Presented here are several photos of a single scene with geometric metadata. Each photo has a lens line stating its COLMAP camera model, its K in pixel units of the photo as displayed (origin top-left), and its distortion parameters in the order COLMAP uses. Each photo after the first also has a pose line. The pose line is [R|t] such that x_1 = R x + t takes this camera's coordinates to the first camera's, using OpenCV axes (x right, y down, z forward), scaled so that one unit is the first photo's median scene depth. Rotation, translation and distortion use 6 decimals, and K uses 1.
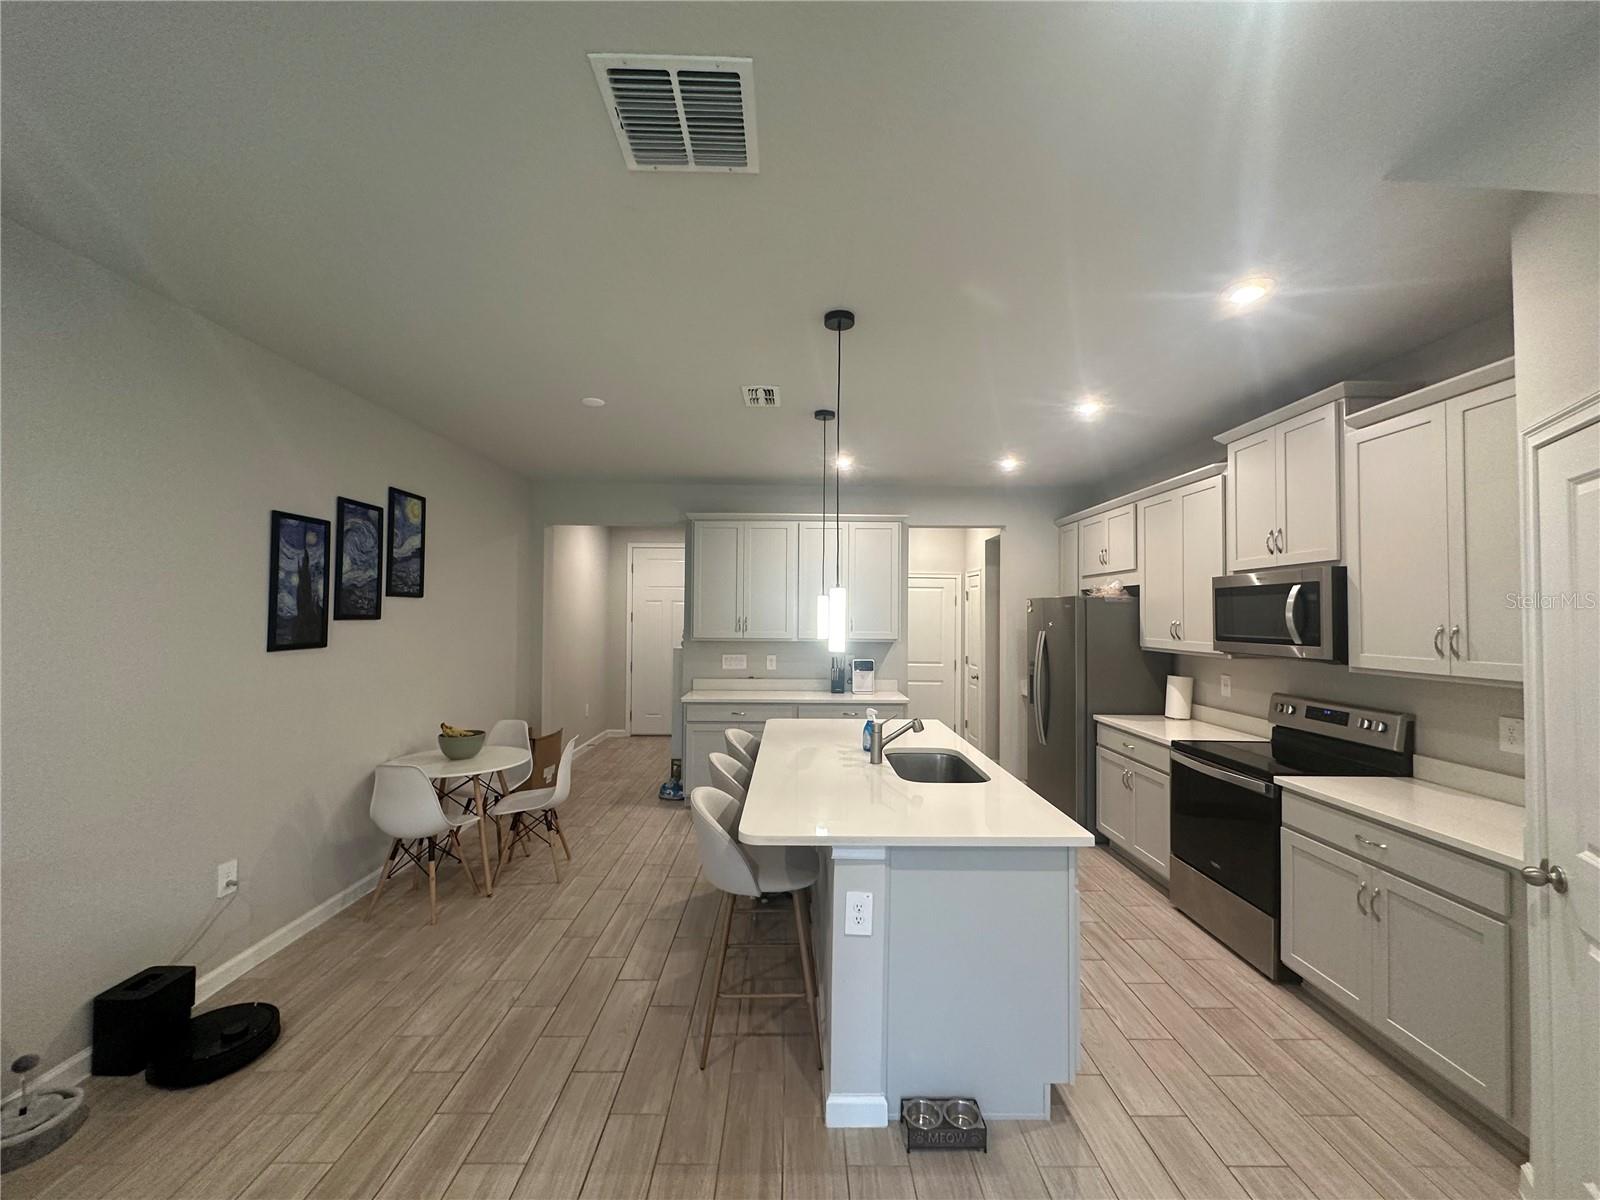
lens RADIAL K [[639.3, 0, 797.2], [0, 639.3, 600.2], [0, 0, 1]] dist [-0.001946, 0.000761]
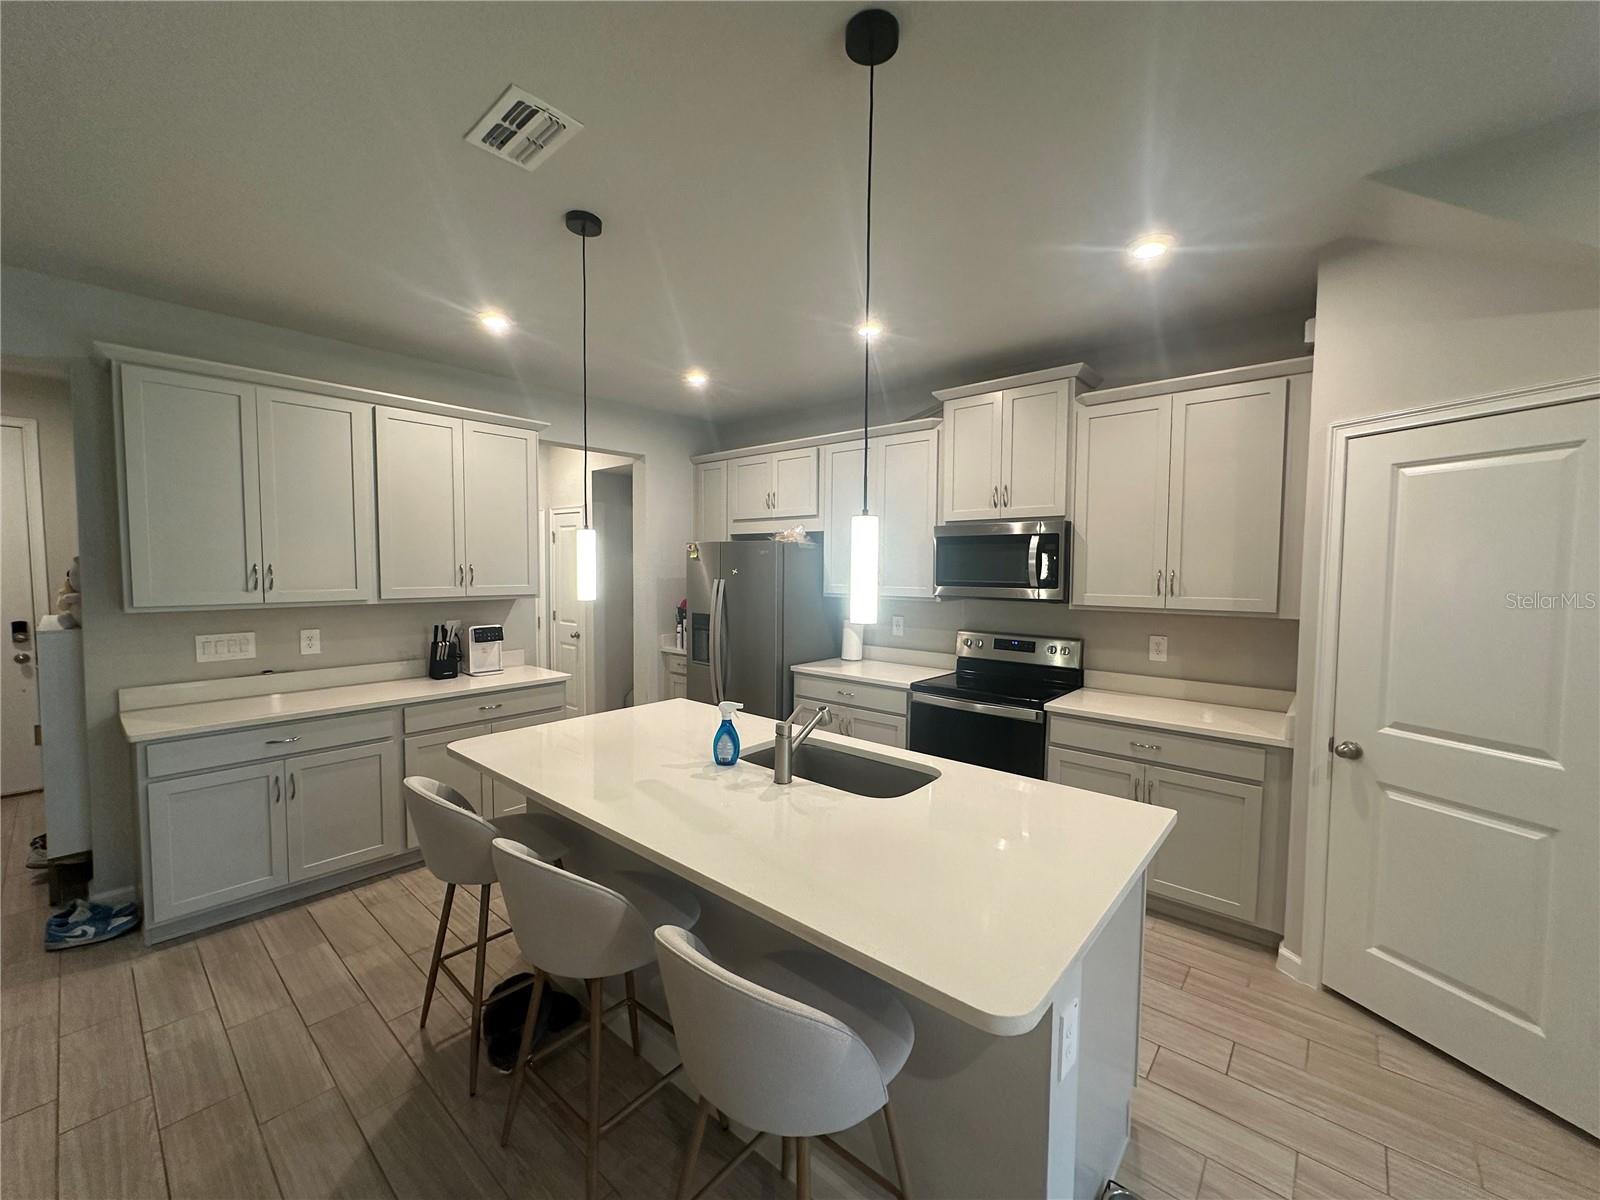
lens RADIAL K [[639.3, 0, 801.4], [0, 639.3, 599.3], [0, 0, 1]] dist [-0.001946, 0.000761]
pose [[0.658961, -0.043638, 0.750910, -0.300025], [-0.019051, 0.997027, 0.074658, 0.010276], [-0.751936, -0.063502, 0.656171, 0.460889]]
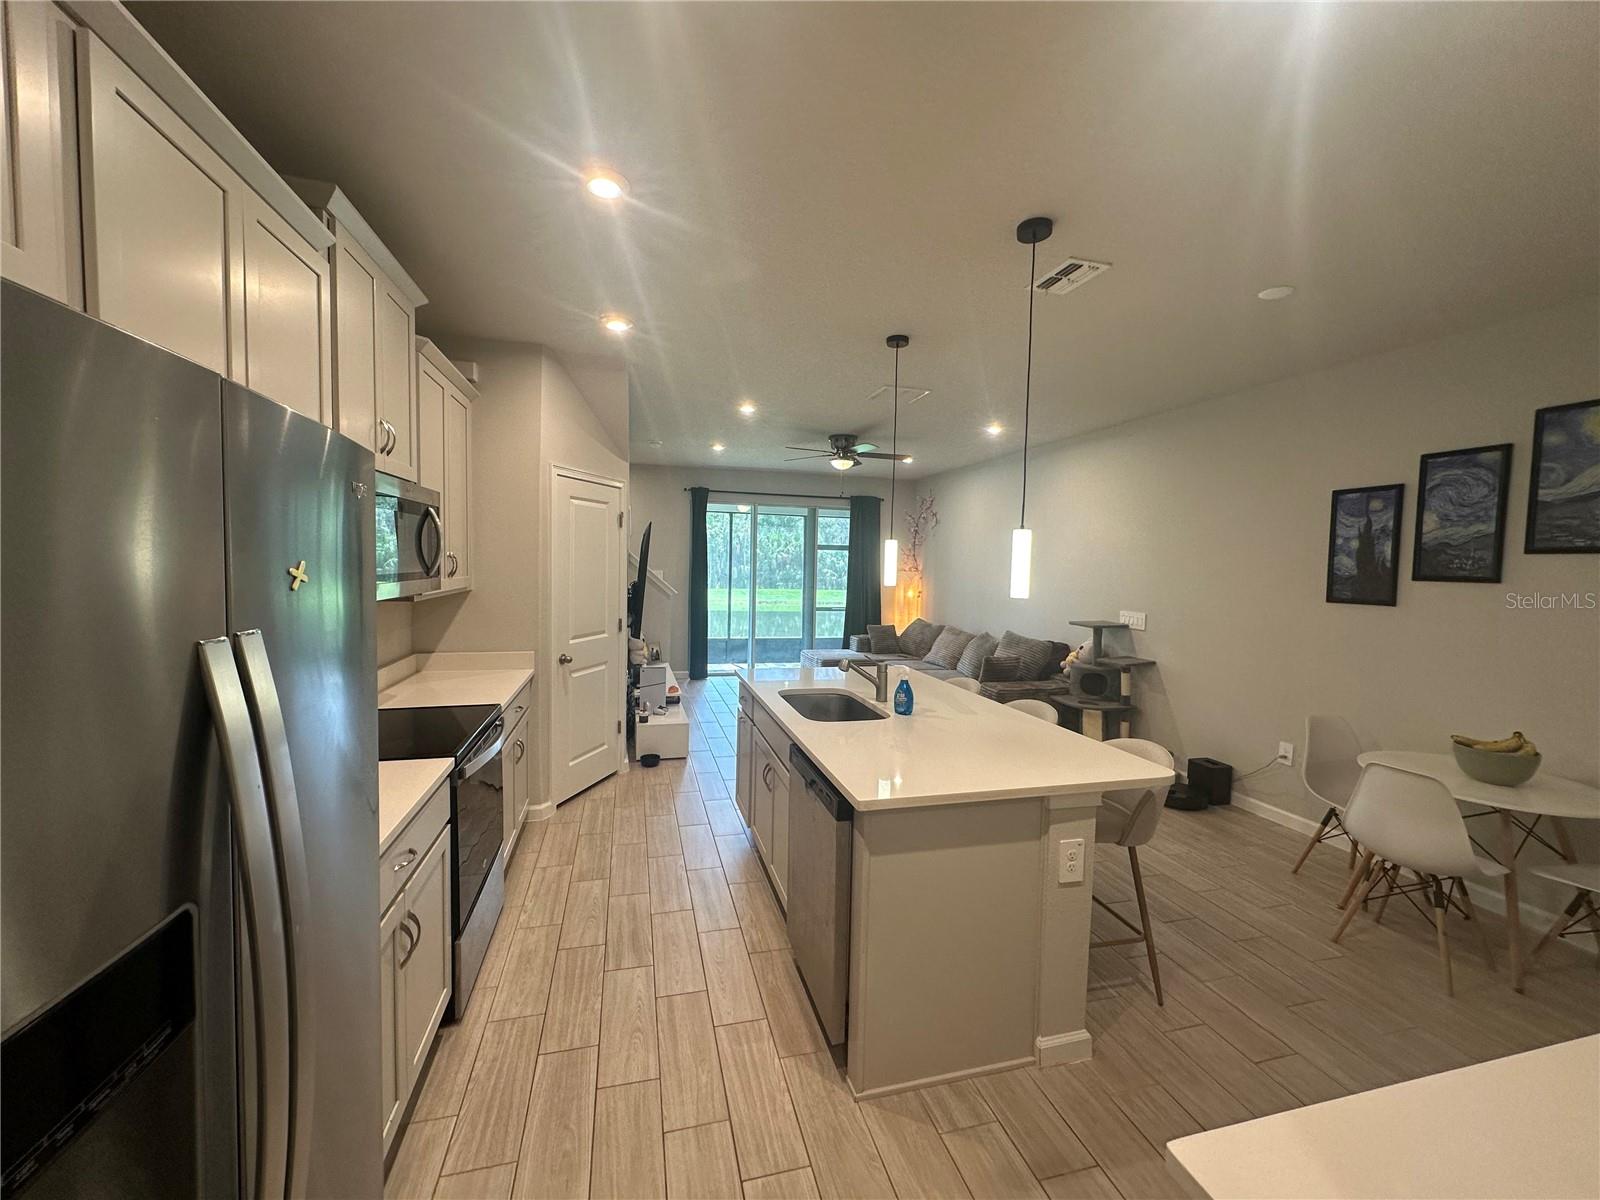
lens RADIAL K [[639.3, 0, 793.4], [0, 639.3, 597.5], [0, 0, 1]] dist [-0.001946, 0.000761]
pose [[-0.970391, -0.016631, -0.240965, 0.431203], [-0.025499, 0.999106, 0.033733, 0.045932], [0.240188, 0.038879, -0.969947, 1.645635]]
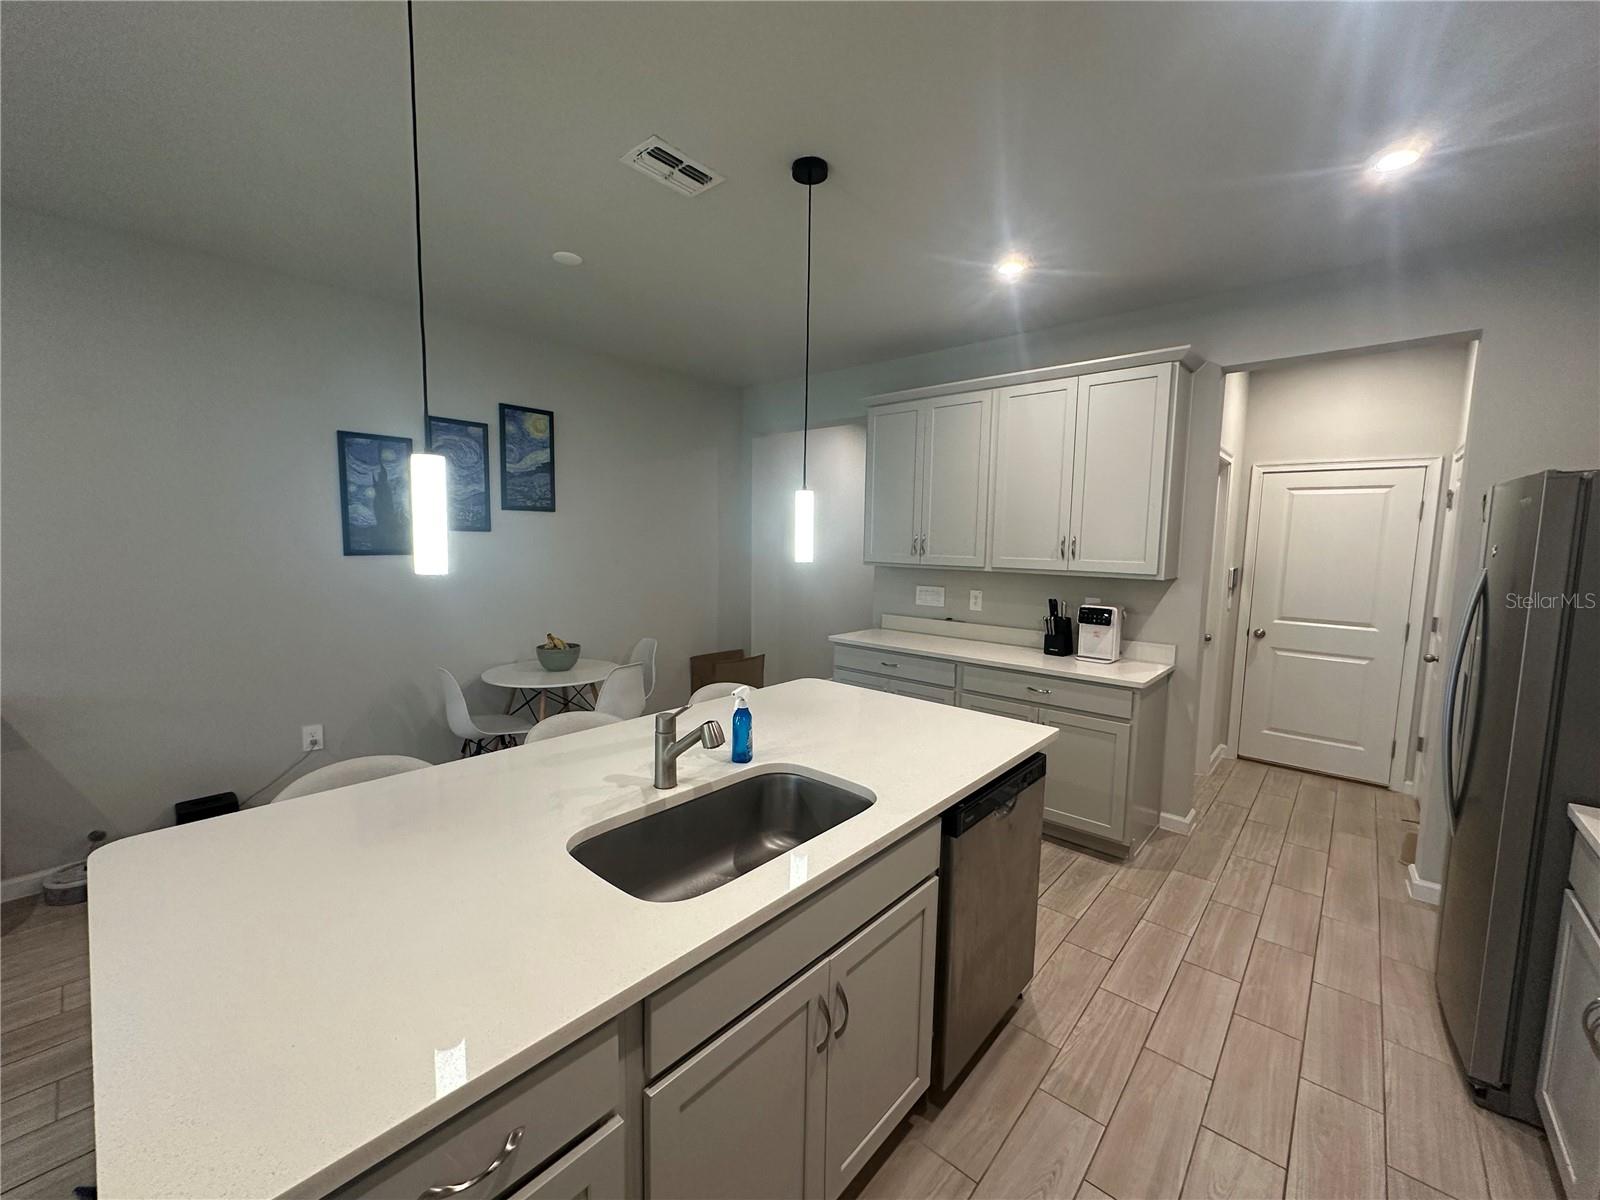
lens RADIAL K [[639.3, 0, 799.2], [0, 639.3, 600.1], [0, 0, 1]] dist [-0.001946, 0.000761]
pose [[0.744988, 0.070967, -0.663293, 0.469426], [0.003529, 0.993892, 0.110303, 0.029846], [0.667069, -0.084515, 0.740187, 0.567751]]
